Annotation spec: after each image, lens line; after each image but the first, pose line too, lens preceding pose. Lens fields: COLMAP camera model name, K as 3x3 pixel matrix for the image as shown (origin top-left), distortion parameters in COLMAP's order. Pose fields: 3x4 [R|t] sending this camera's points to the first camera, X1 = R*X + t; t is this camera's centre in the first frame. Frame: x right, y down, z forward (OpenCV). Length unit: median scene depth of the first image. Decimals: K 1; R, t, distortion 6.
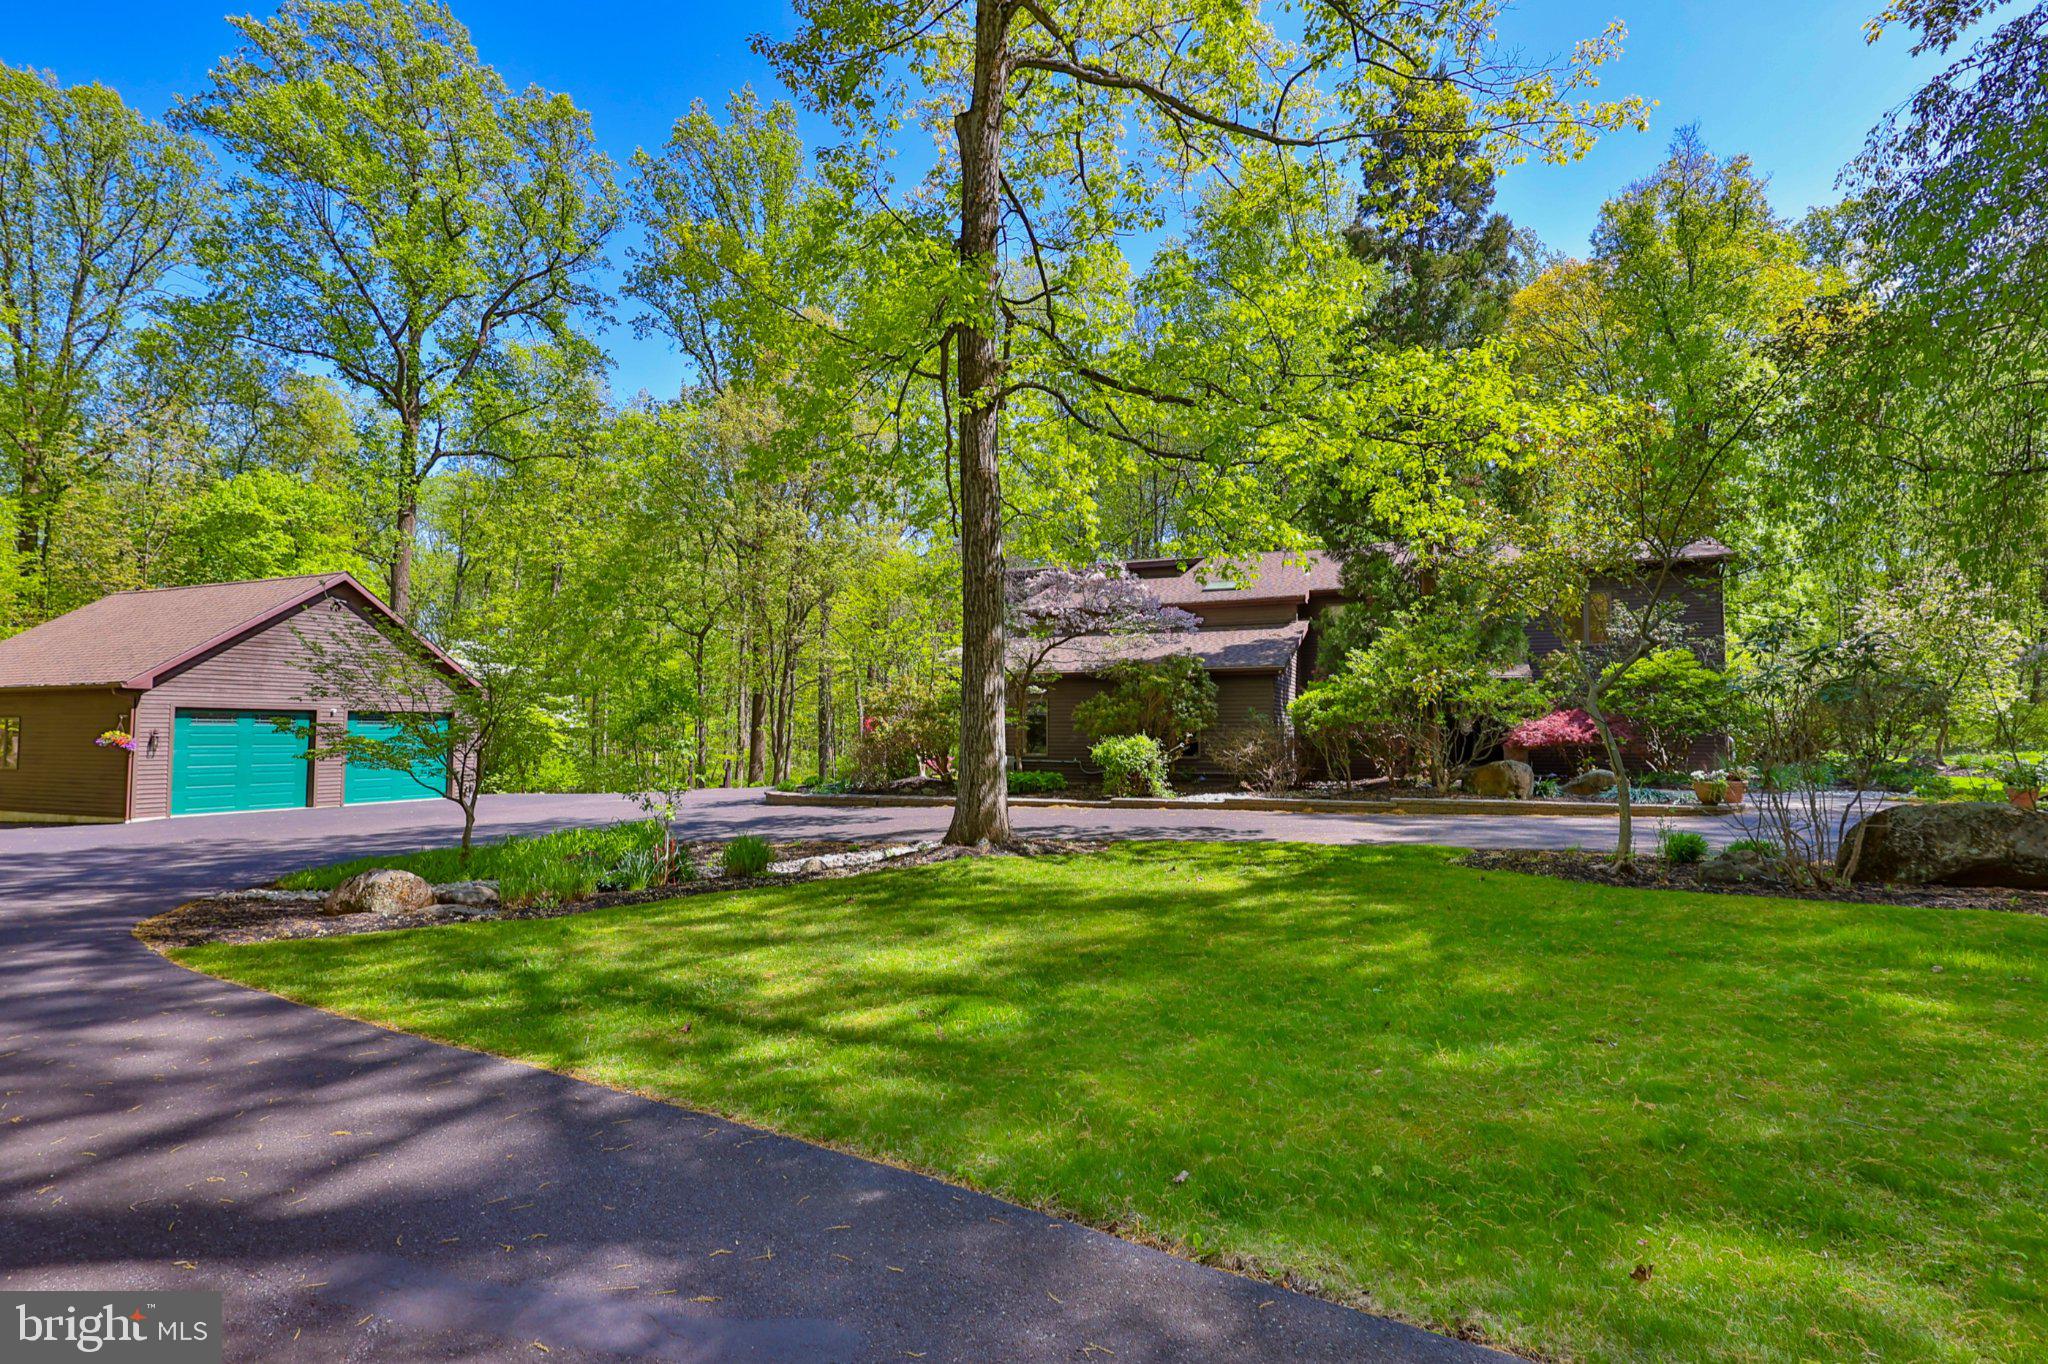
lens RADIAL K [[990.3, 0, 1024.0], [0, 990.3, 682.0], [0, 0, 1]] dist [-0.004695, 0.001351]
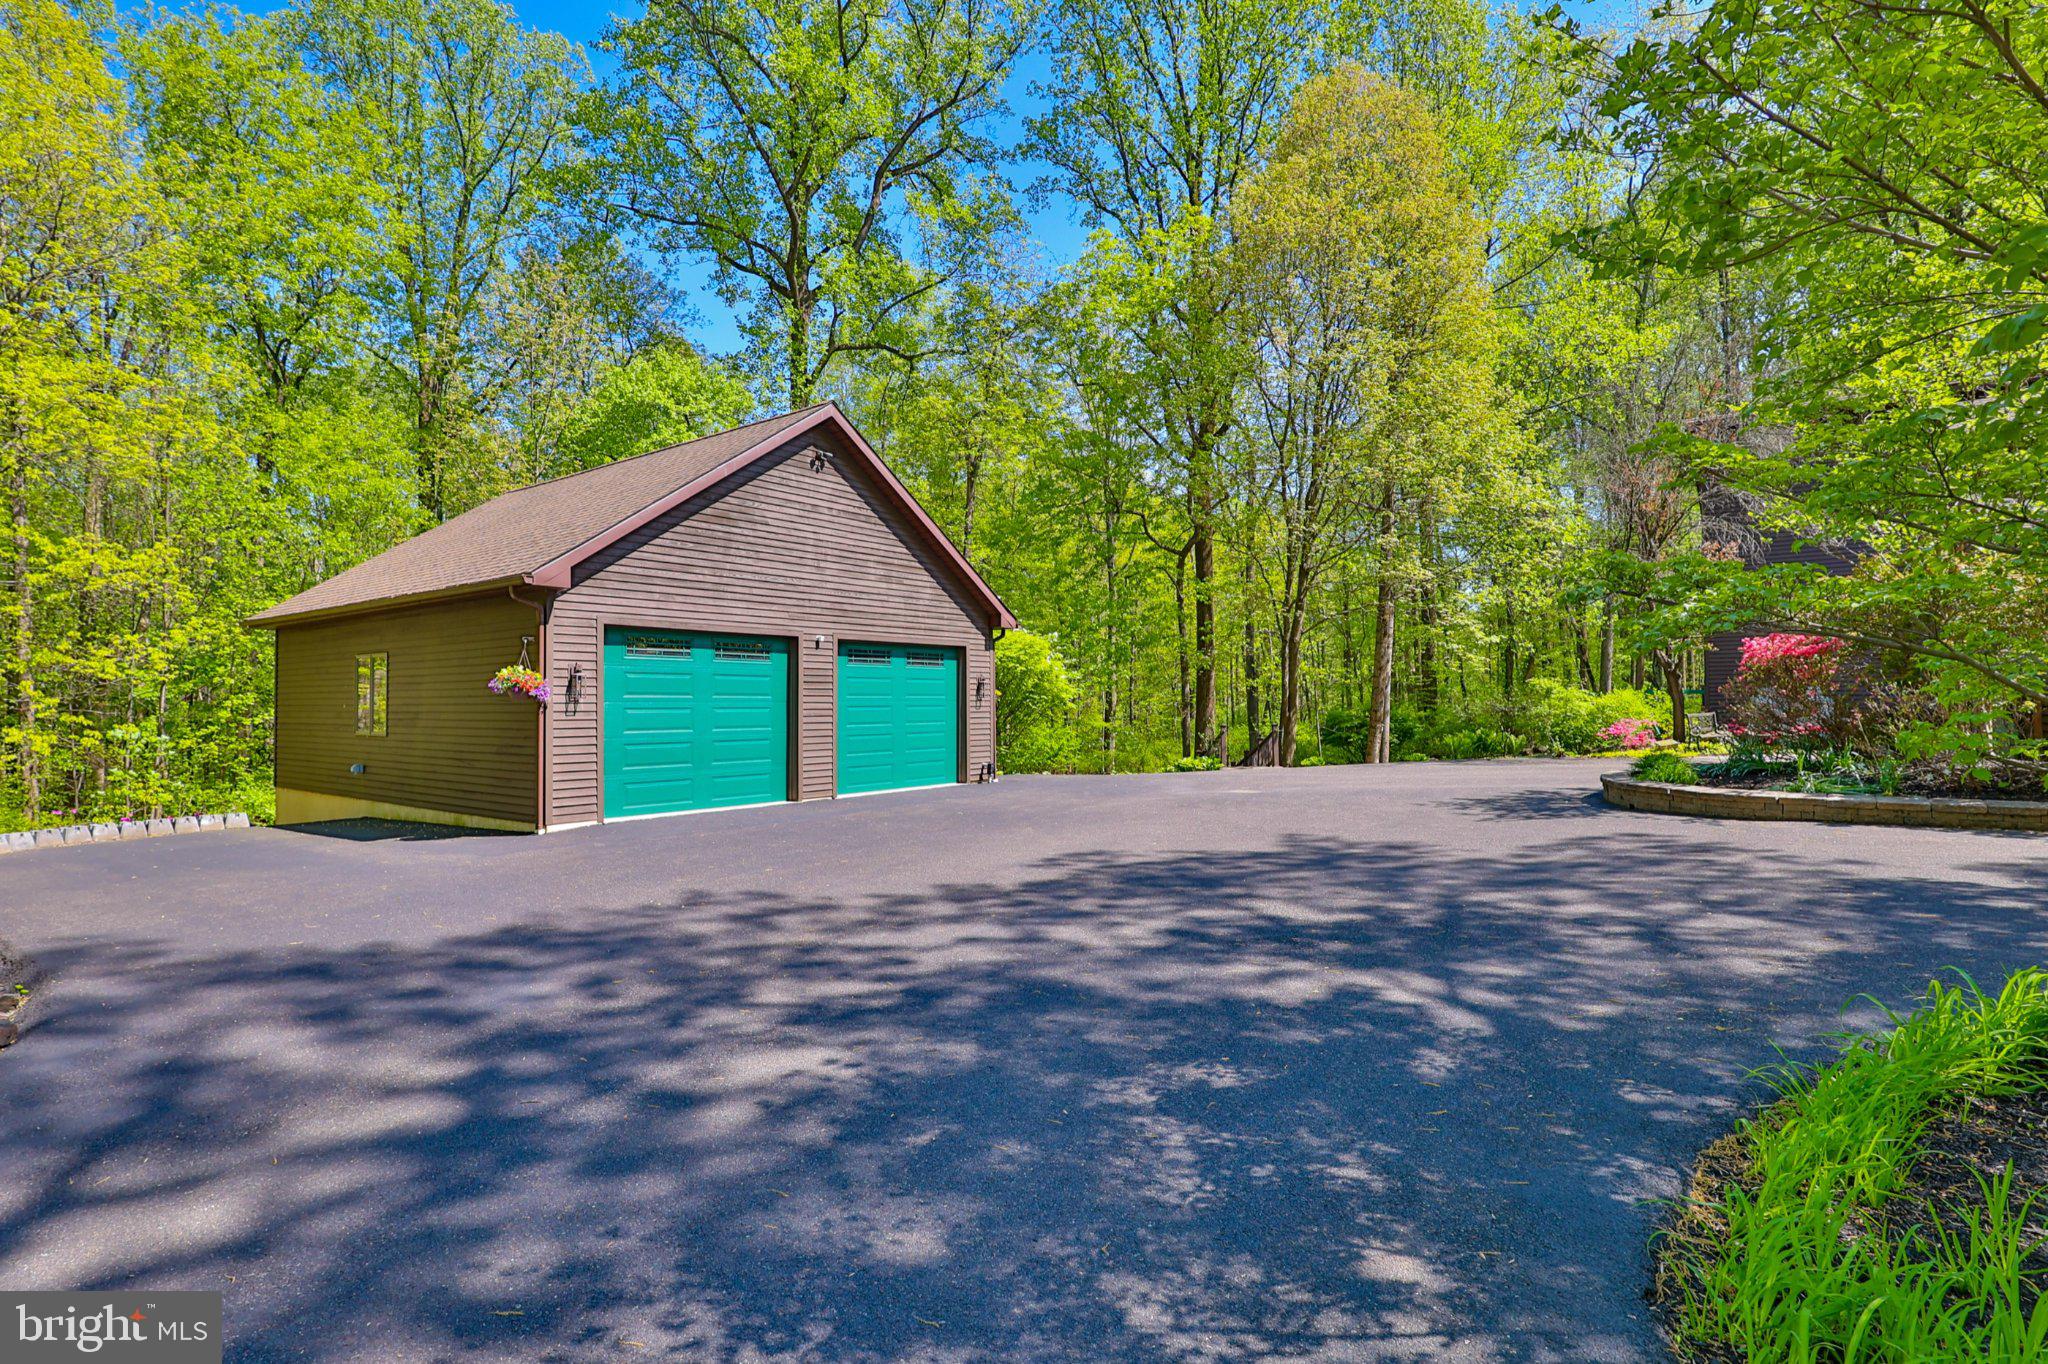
lens RADIAL K [[990.3, 0, 1024.0], [0, 990.3, 682.0], [0, 0, 1]] dist [-0.004695, 0.001351]
pose [[0.965482, -0.012345, -0.260176, -0.422807], [0.019955, 0.999446, 0.026632, 0.041304], [0.259703, -0.030904, 0.965194, 0.454244]]
